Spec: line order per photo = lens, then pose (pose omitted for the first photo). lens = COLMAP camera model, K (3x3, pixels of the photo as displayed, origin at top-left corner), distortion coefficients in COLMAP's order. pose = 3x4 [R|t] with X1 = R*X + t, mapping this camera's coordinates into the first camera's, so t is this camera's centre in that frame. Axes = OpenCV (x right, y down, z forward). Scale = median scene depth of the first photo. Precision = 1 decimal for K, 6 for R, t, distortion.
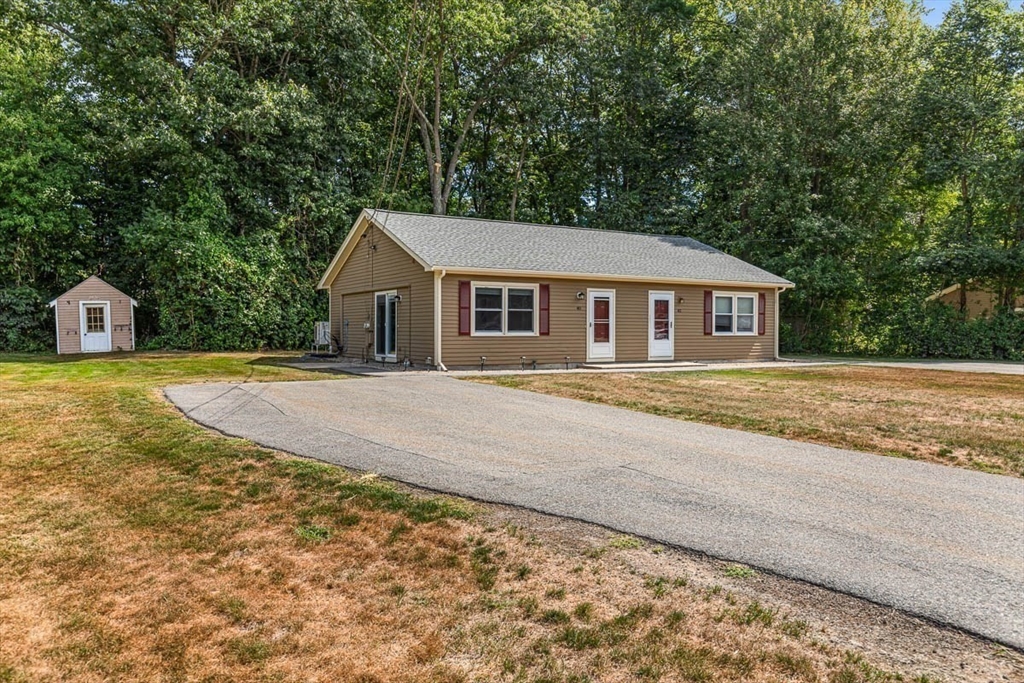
lens RADIAL K [[762.4, 0, 512.1], [0, 762.4, 340.2], [0, 0, 1]] dist [-0.004318, -0.003374]
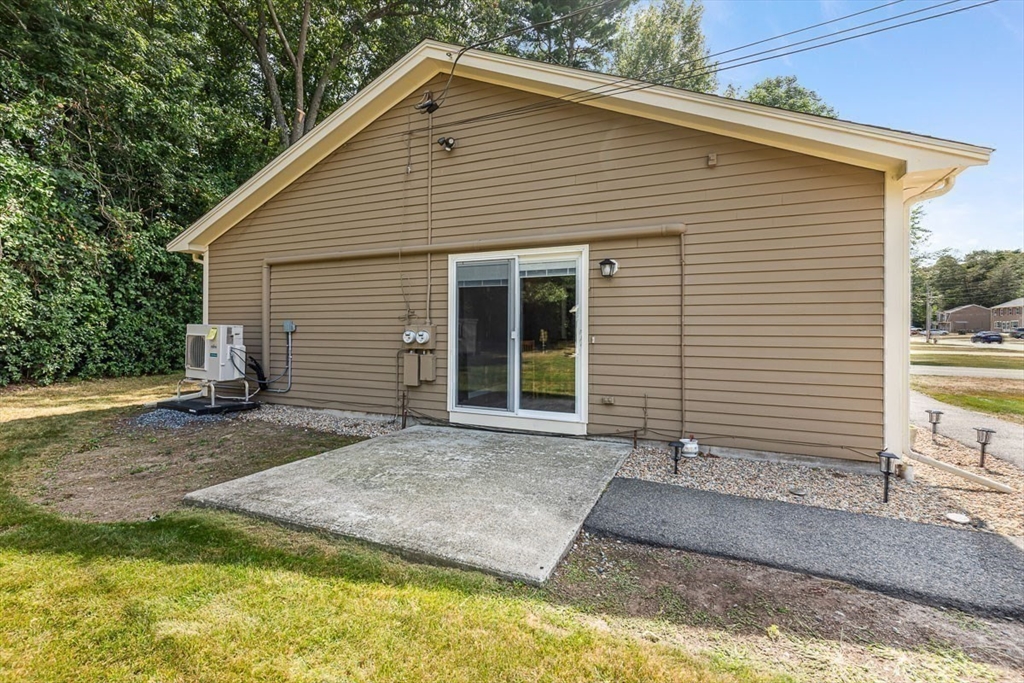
lens RADIAL K [[470.8, 0, 515.9], [0, 470.8, 328.4], [0, 0, 1]] dist [0.008864, -0.000831]
pose [[0.812567, 0.003036, 0.582860, -0.296142], [0.005826, 0.999894, -0.013329, -0.019957], [-0.582839, 0.014226, 0.812463, 0.771539]]
